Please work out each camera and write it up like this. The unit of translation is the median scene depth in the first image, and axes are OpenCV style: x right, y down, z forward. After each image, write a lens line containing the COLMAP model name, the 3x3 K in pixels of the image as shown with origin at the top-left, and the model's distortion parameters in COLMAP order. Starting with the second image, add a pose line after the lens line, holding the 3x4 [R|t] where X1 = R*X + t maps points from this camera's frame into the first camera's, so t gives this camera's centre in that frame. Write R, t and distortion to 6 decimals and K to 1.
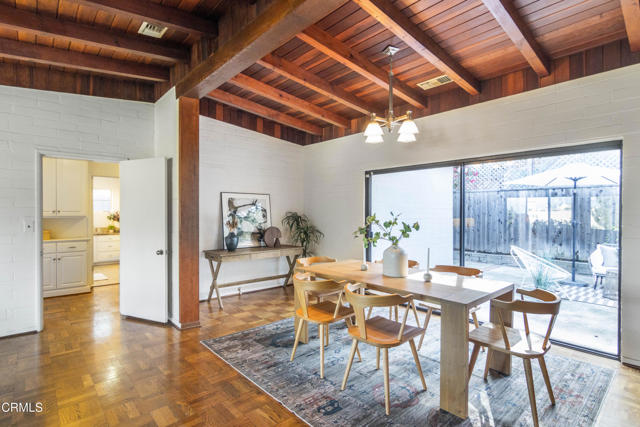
lens RADIAL K [[337.6, 0, 320.0], [0, 337.6, 213.5], [0, 0, 1]] dist [0.001131, 0.000046]
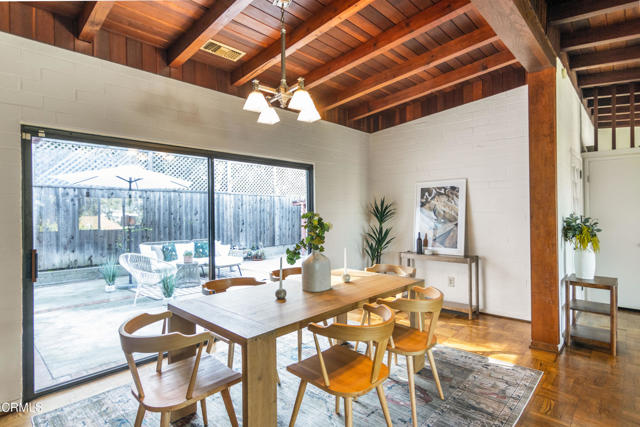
lens RADIAL K [[337.6, 0, 320.0], [0, 337.6, 213.5], [0, 0, 1]] dist [0.001131, 0.000046]
pose [[-0.112125, -0.003376, 0.993688, -0.260619], [0.014663, 0.999880, 0.005052, -0.002018], [-0.993586, 0.015136, -0.112063, 0.475527]]
